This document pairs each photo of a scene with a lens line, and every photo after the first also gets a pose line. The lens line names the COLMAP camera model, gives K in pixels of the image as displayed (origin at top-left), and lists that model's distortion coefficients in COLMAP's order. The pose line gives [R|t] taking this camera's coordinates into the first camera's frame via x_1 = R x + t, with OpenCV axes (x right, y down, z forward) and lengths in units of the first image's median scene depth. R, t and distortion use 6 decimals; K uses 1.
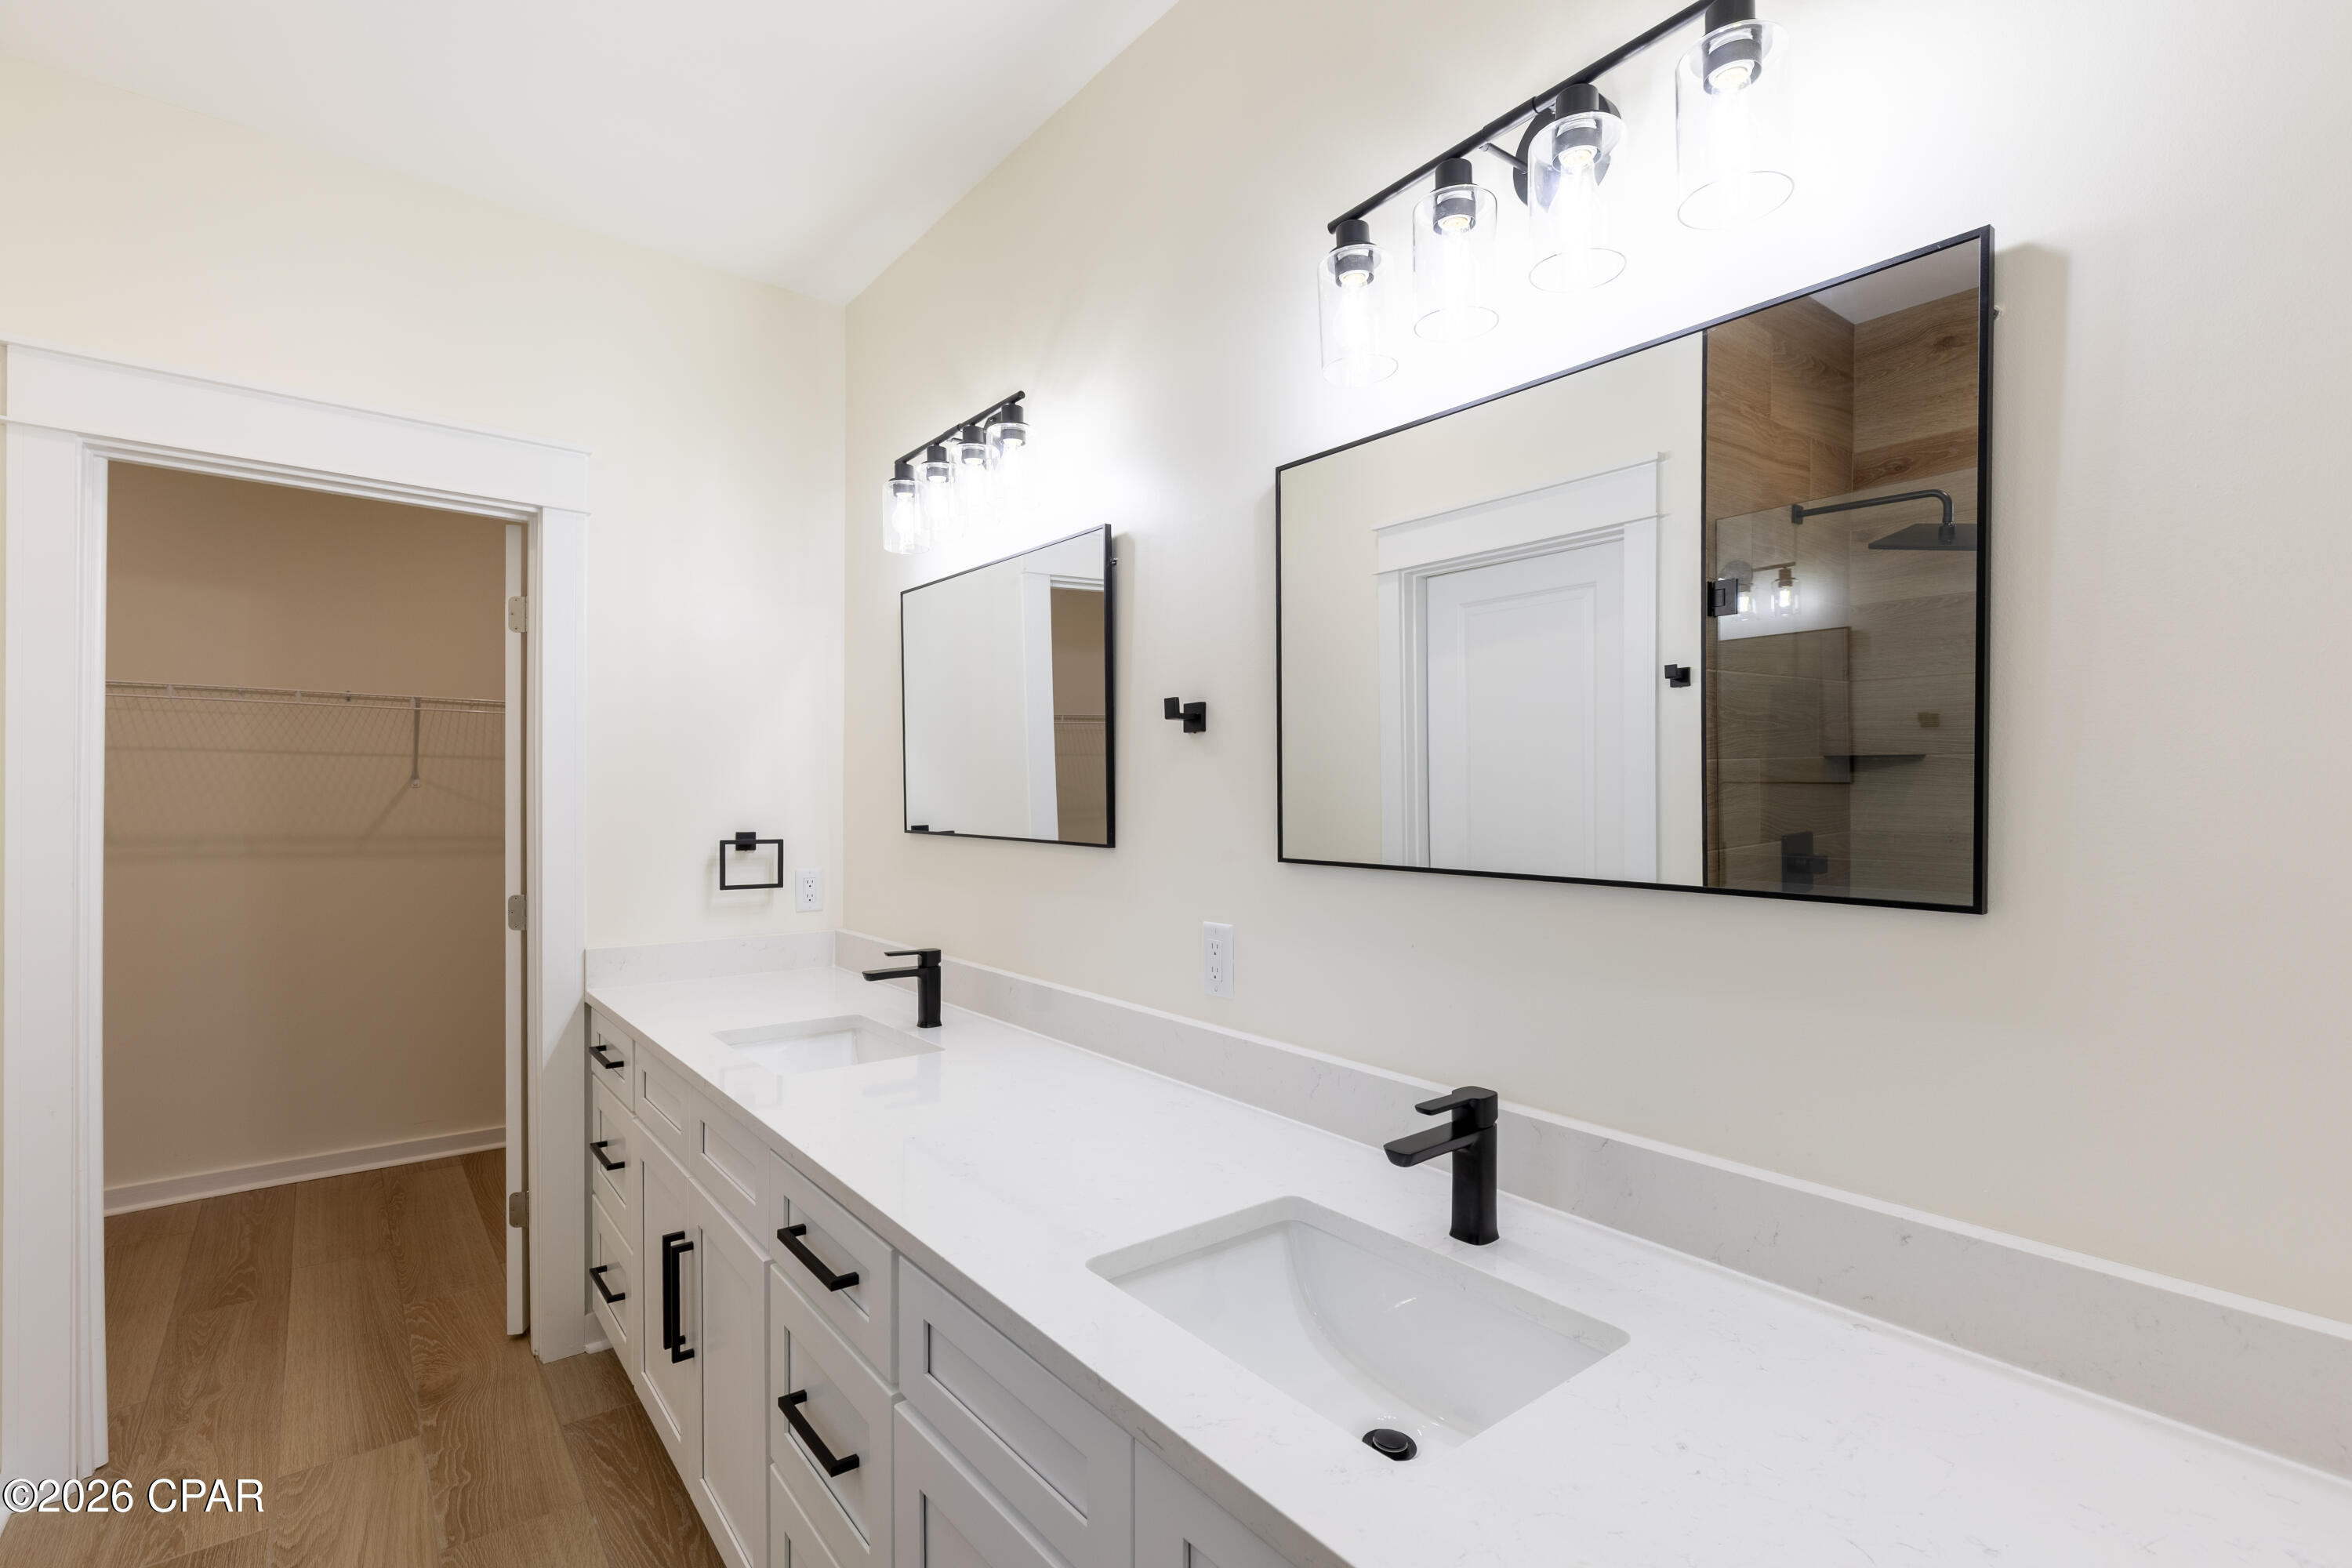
lens RADIAL K [[1097.9, 0, 1168.1], [0, 1097.9, 779.3], [0, 0, 1]] dist [0.008859, 0.000171]
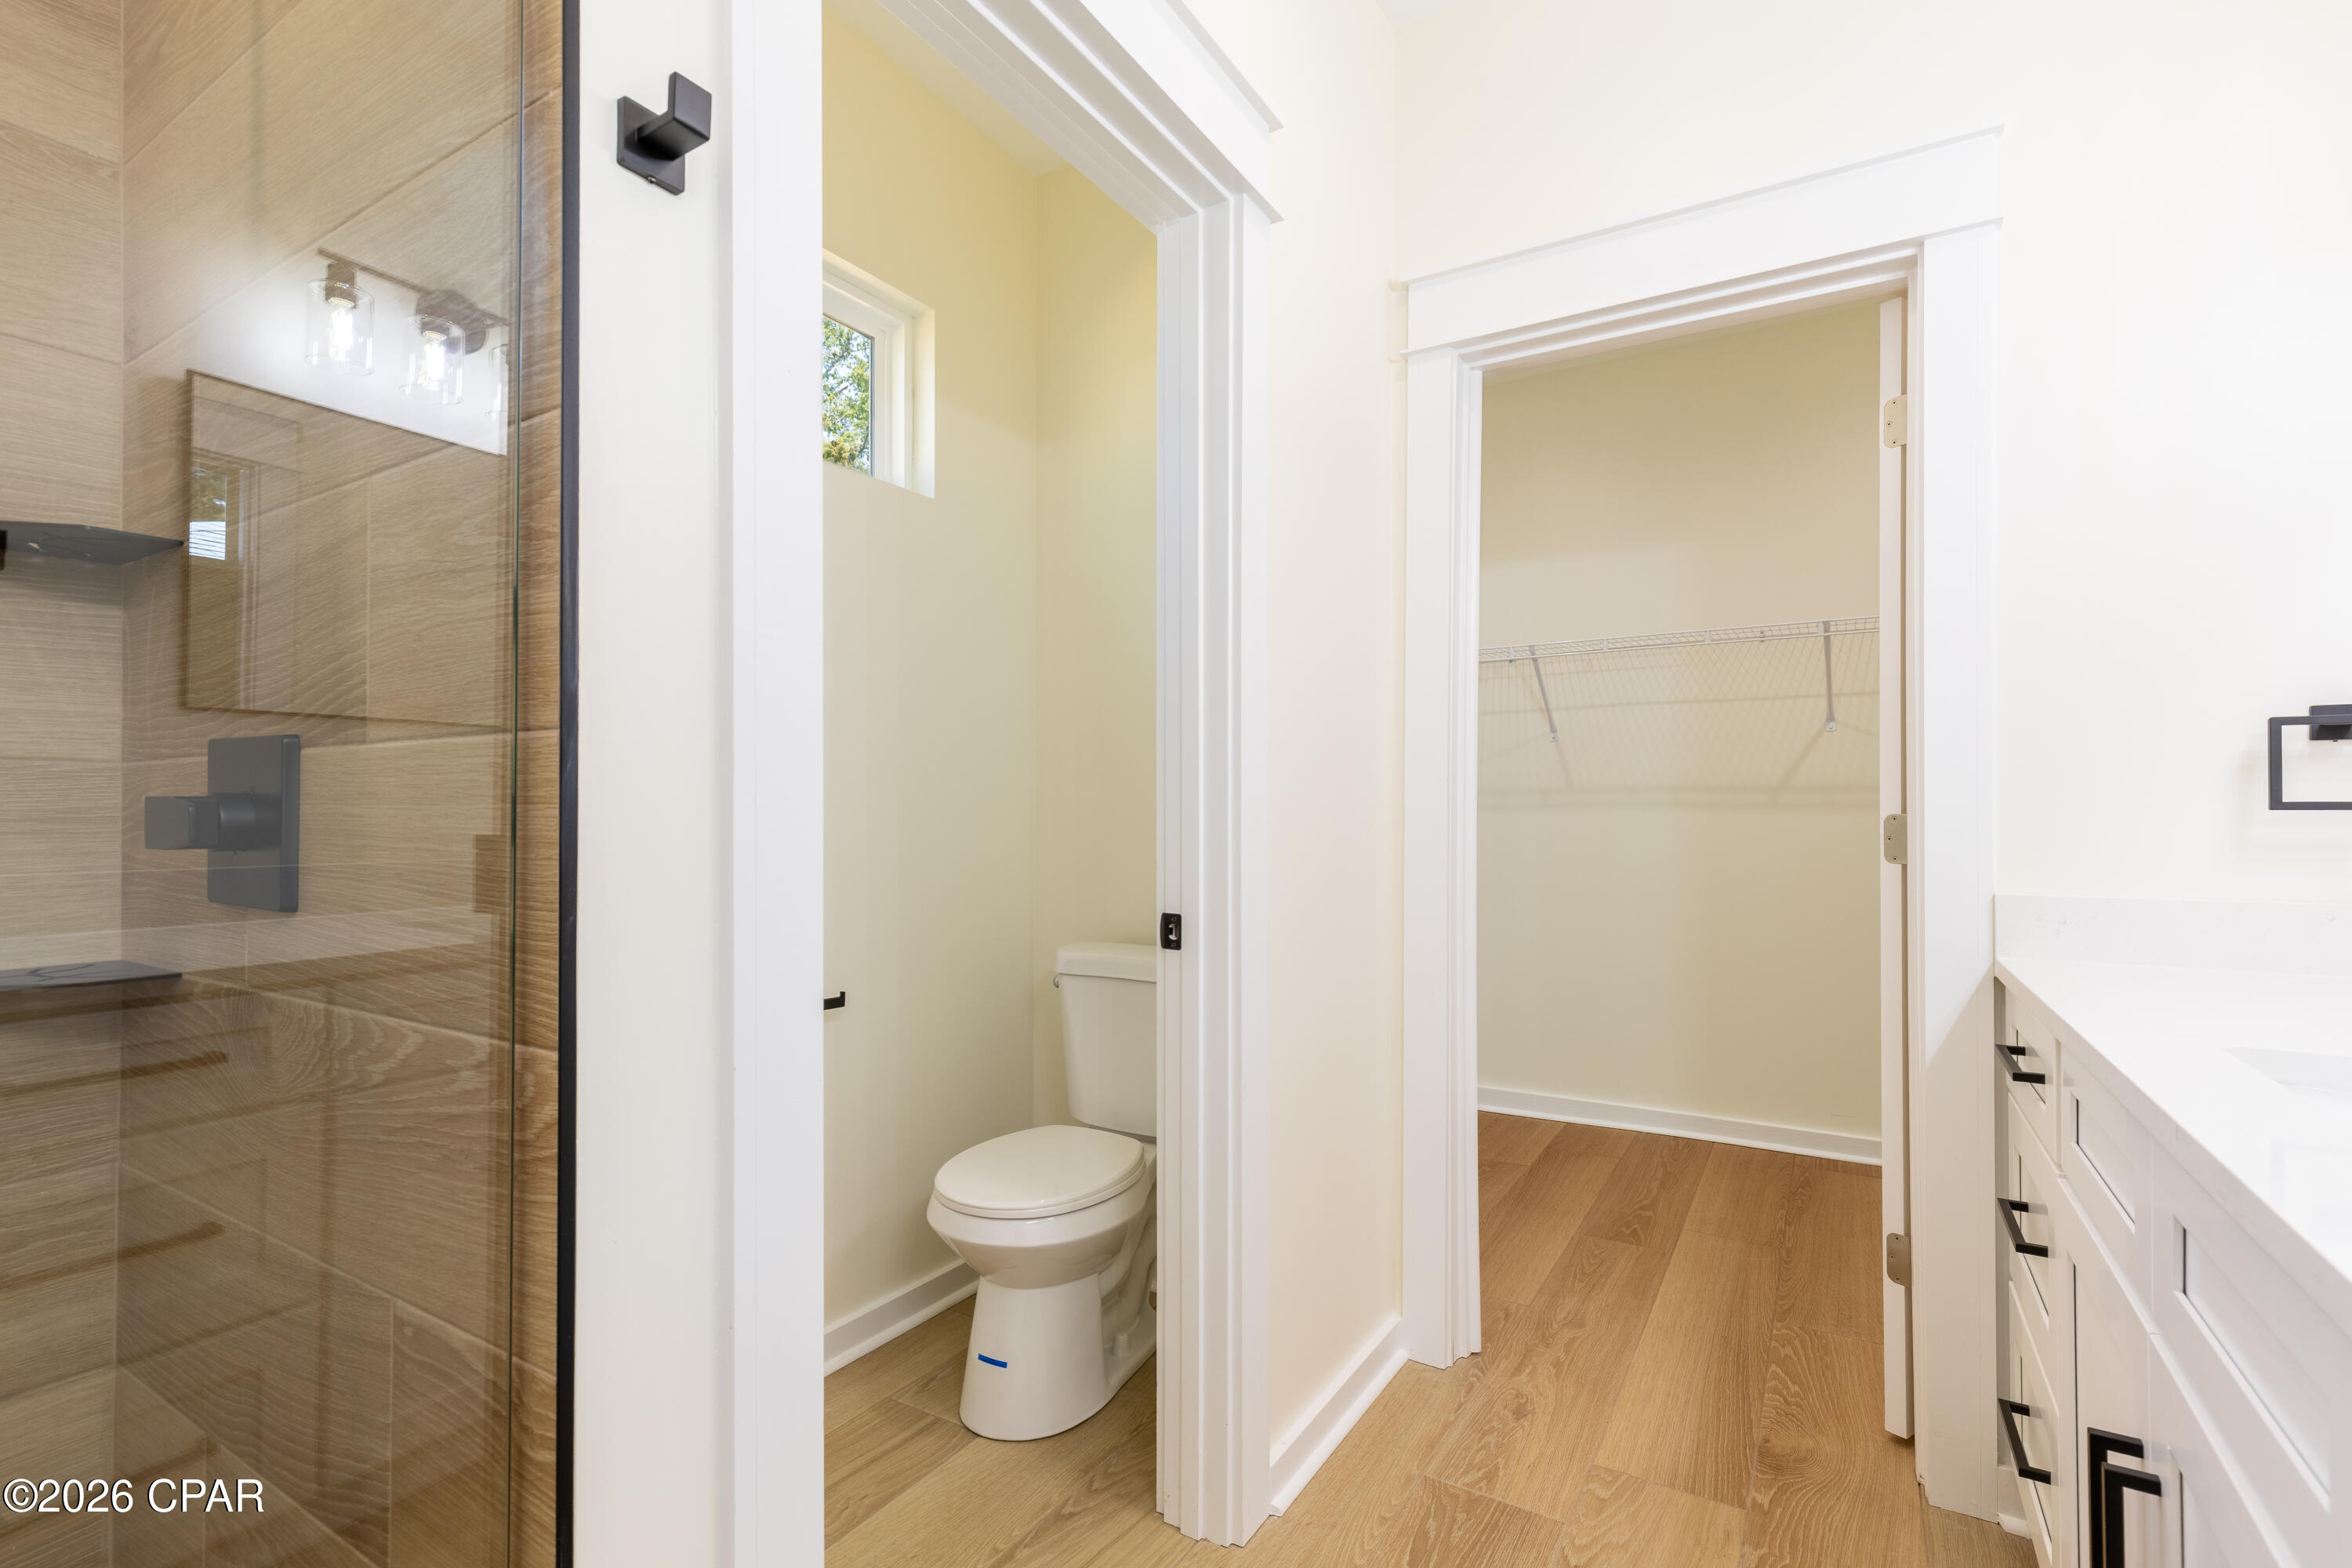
lens RADIAL K [[1081.5, 0, 1180.0], [0, 1081.5, 811.0], [0, 0, 1]] dist [0.000814, 0.000140]
pose [[0.364284, -0.001319, -0.931287, -0.115669], [0.012822, 0.999911, 0.003599, 0.097784], [0.931200, -0.013252, 0.364268, 0.331082]]
